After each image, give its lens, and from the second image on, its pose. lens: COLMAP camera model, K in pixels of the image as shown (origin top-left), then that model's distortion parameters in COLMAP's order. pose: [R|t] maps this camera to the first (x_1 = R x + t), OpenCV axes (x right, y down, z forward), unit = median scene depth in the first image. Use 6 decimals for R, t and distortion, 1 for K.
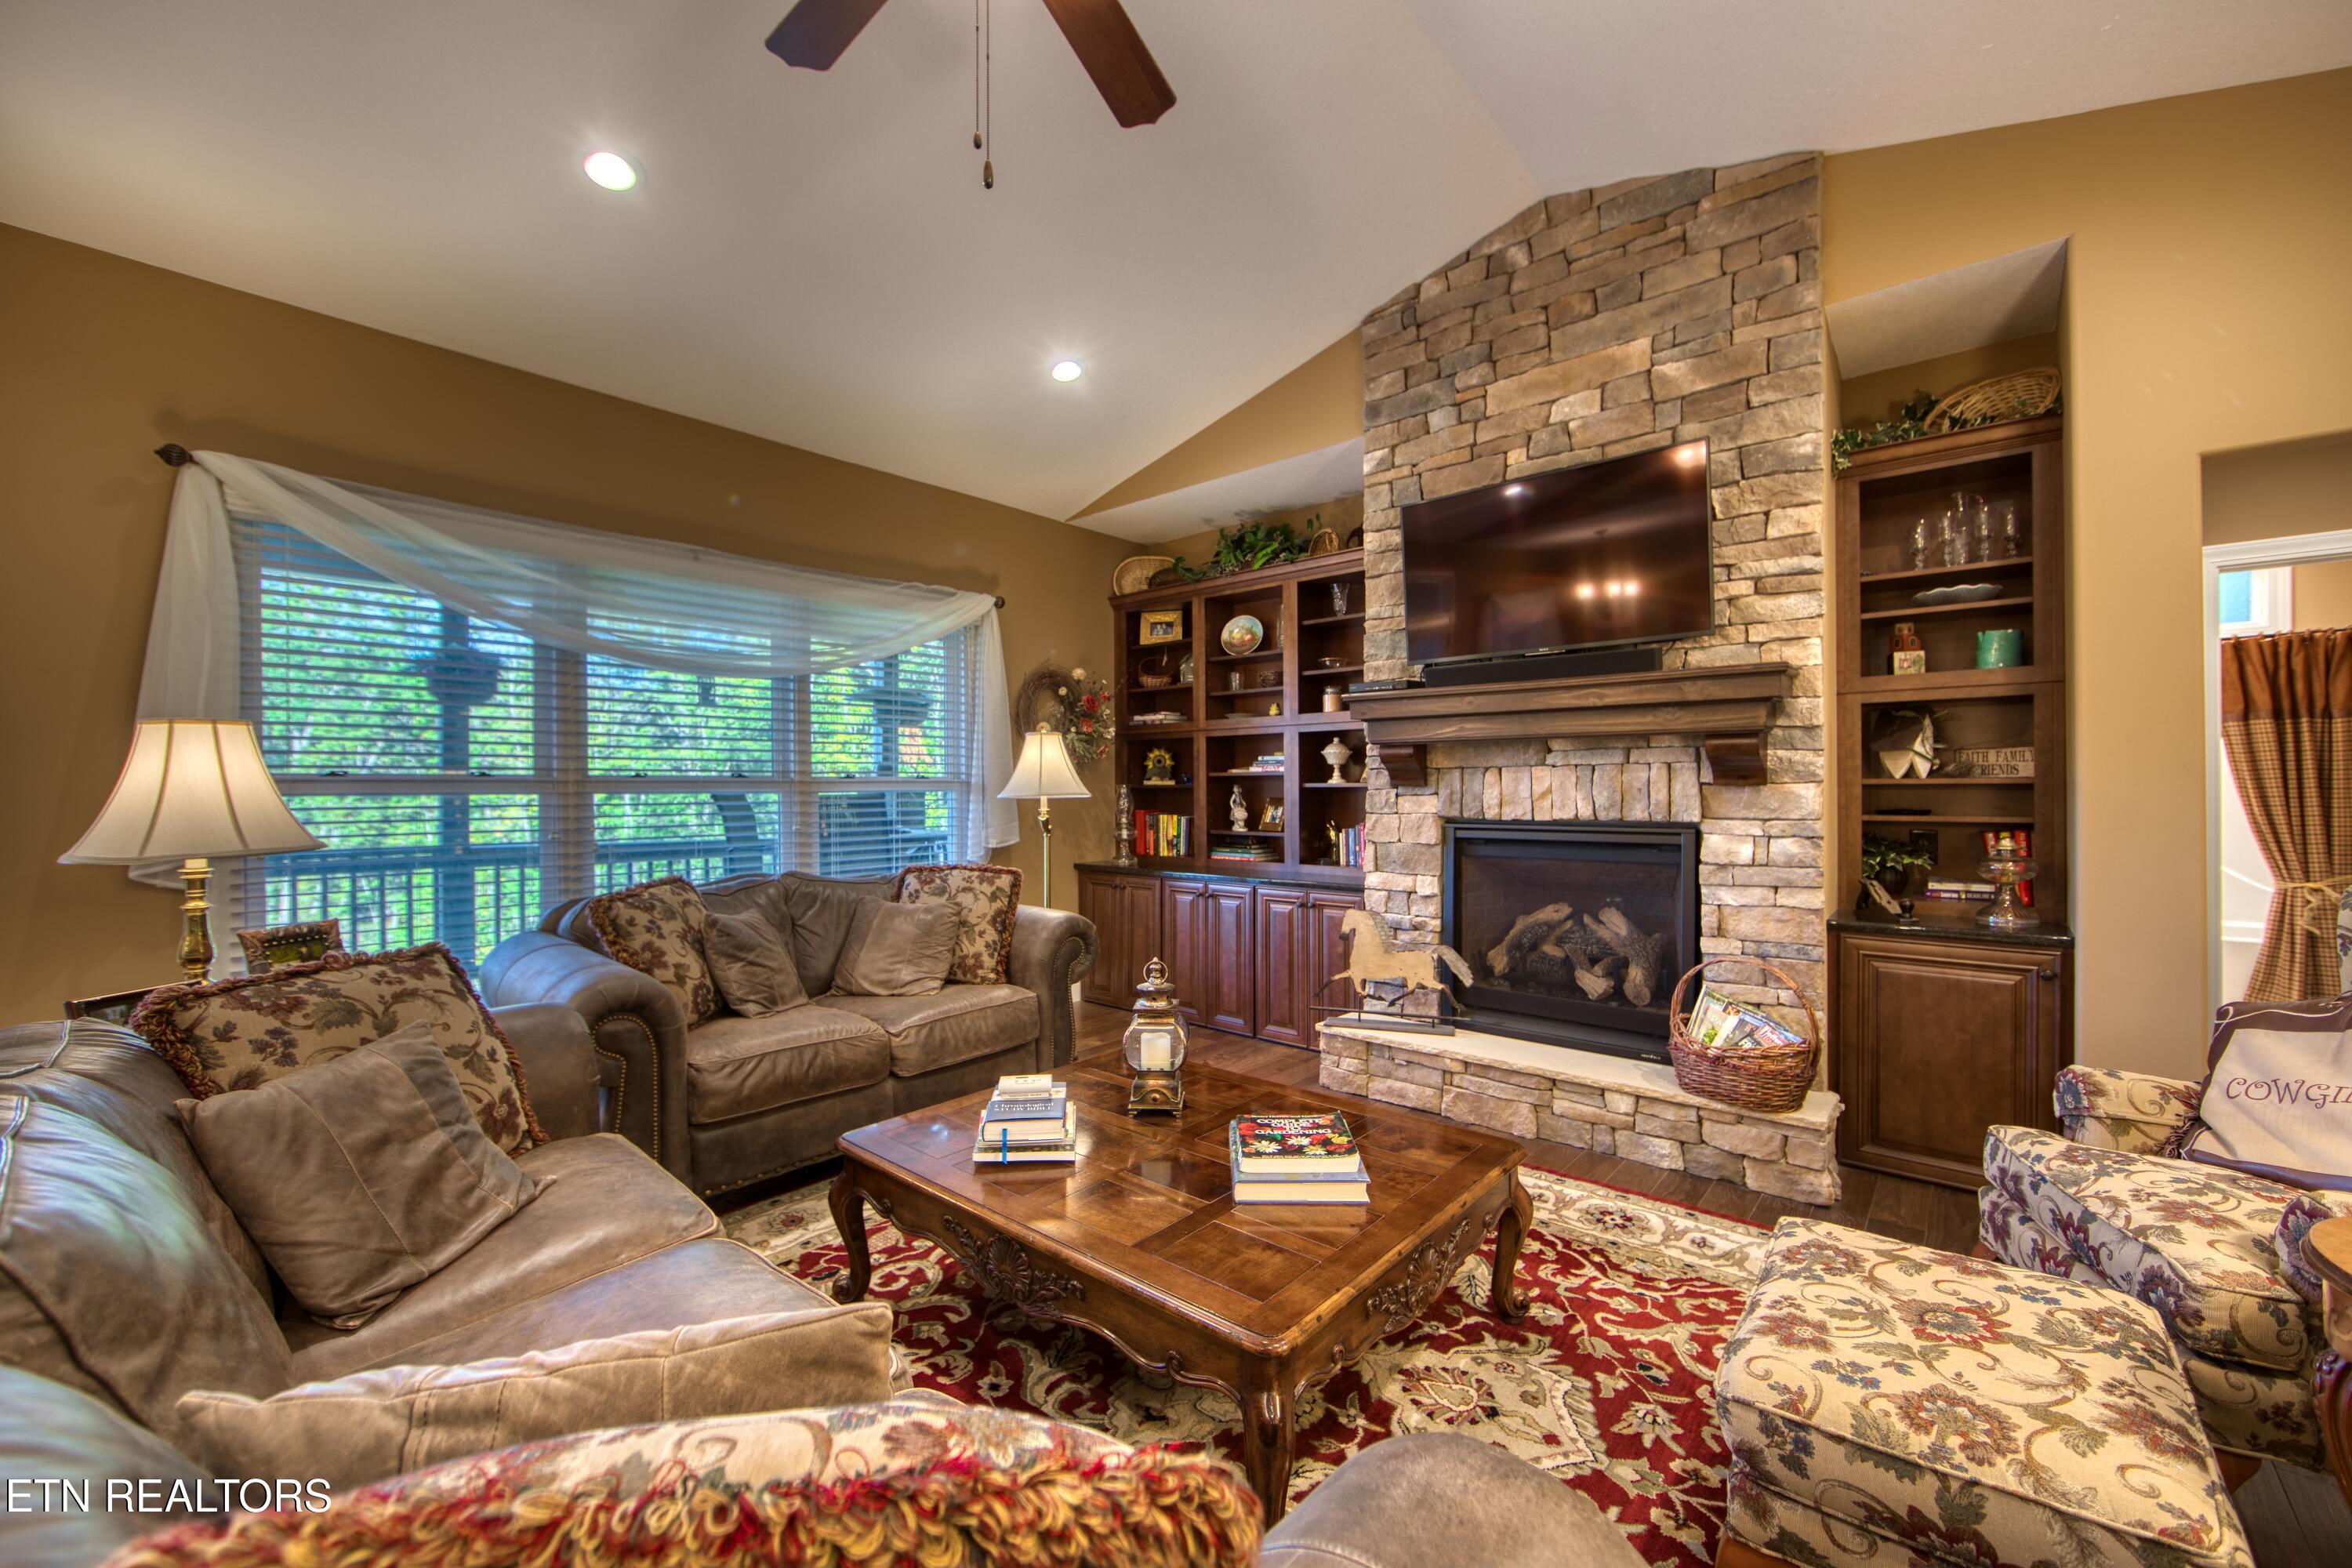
lens RADIAL K [[924.9, 0, 1179.1], [0, 924.9, 789.8], [0, 0, 1]] dist [-0.015999, 0.003477]
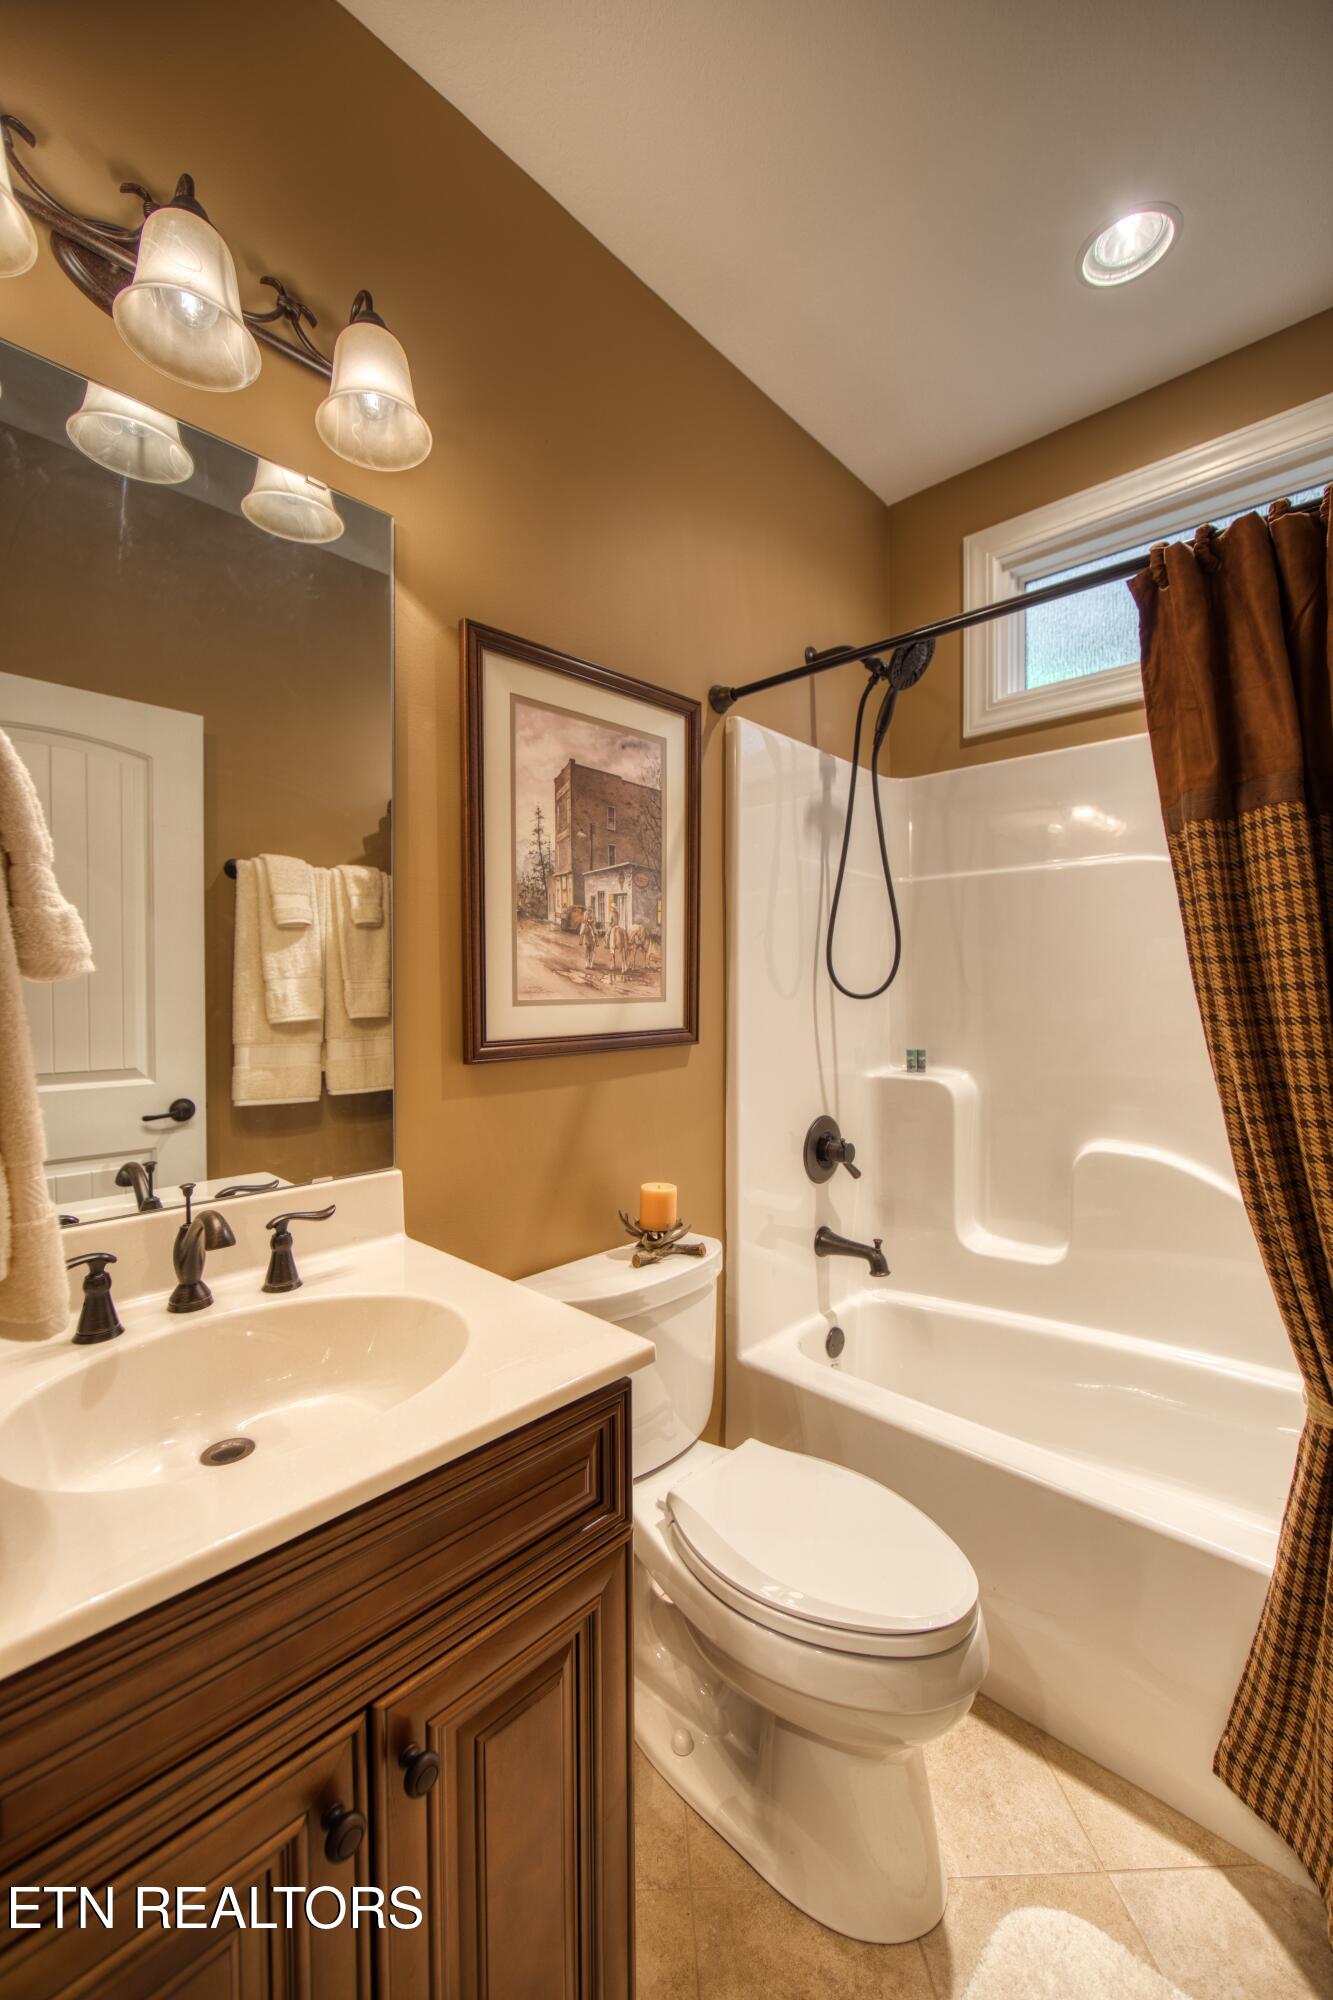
lens RADIAL K [[786.5, 0, 670.1], [0, 786.5, 999.3], [0, 0, 1]] dist [-0.015999, 0.003477]
pose [[0.999371, 0.005185, -0.035081, 1.424718], [-0.004659, 0.999876, 0.015050, -0.030362], [0.035155, -0.014877, 0.999271, 1.061083]]
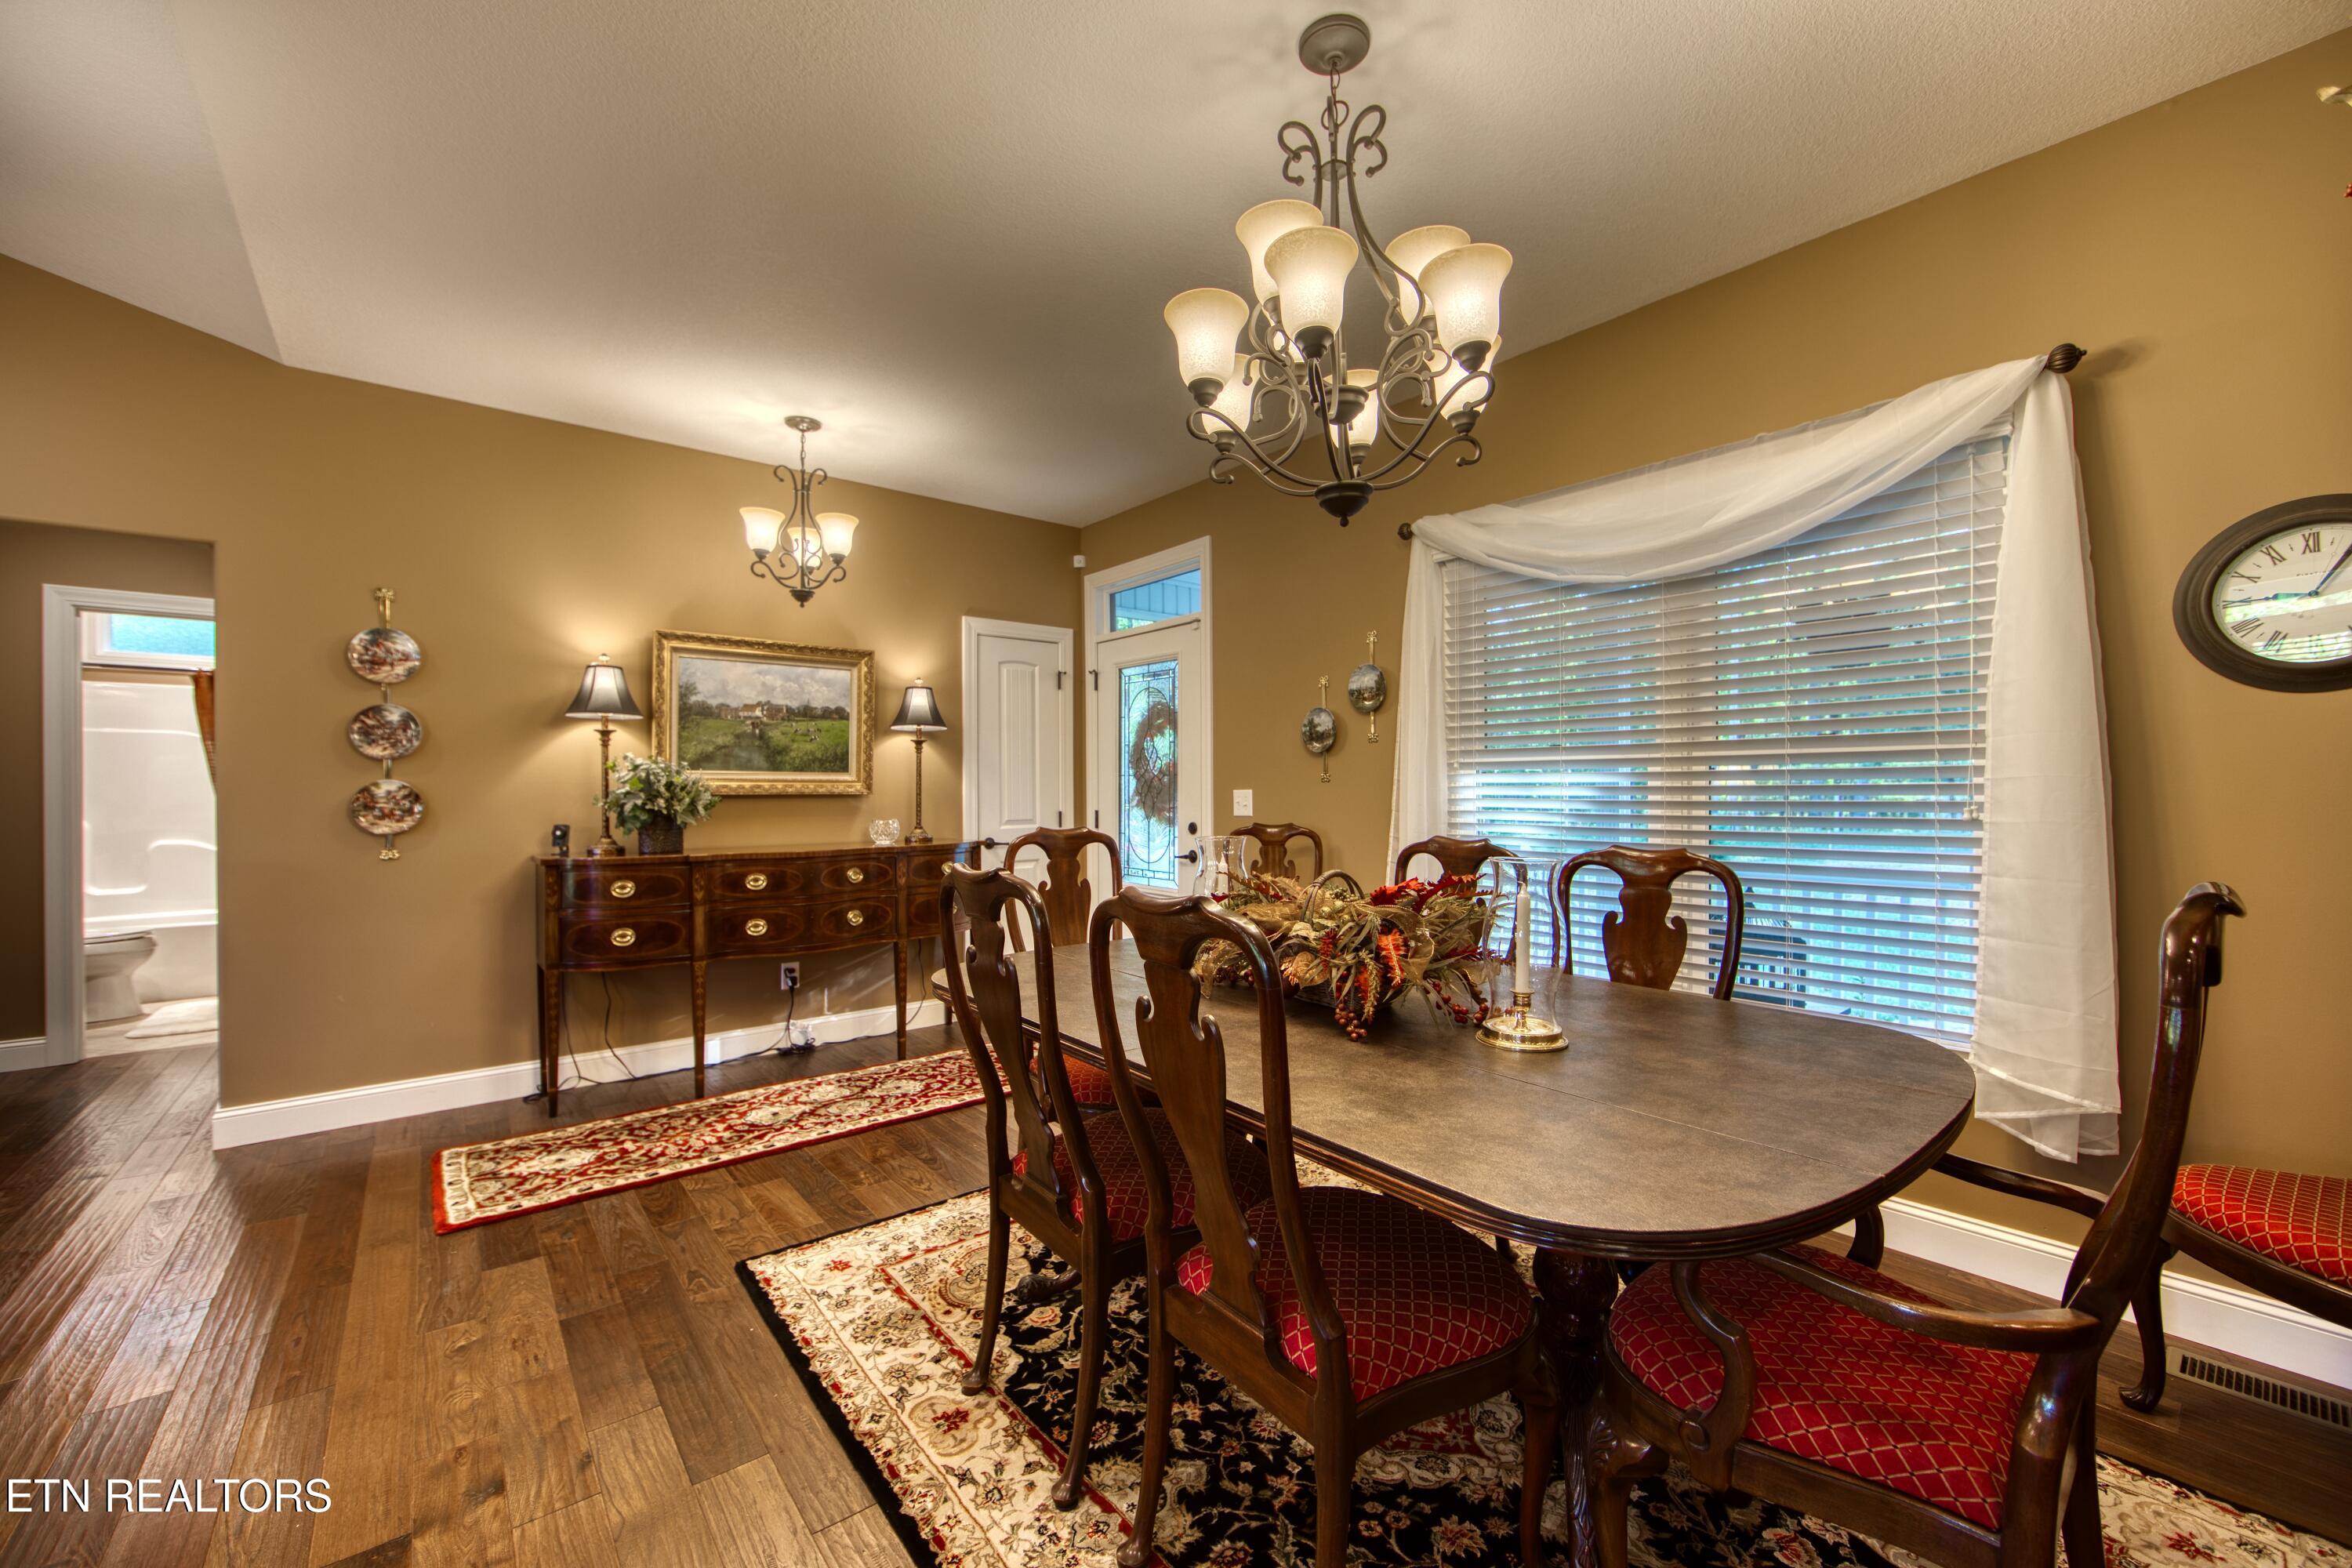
lens RADIAL K [[924.9, 0, 1173.5], [0, 924.9, 790.5], [0, 0, 1]] dist [-0.015999, 0.003477]
pose [[0.165767, 0.004585, 0.986154, 0.264167], [0.002839, 0.999983, -0.005126, 0.000260], [-0.986161, 0.003649, 0.165751, -0.638007]]
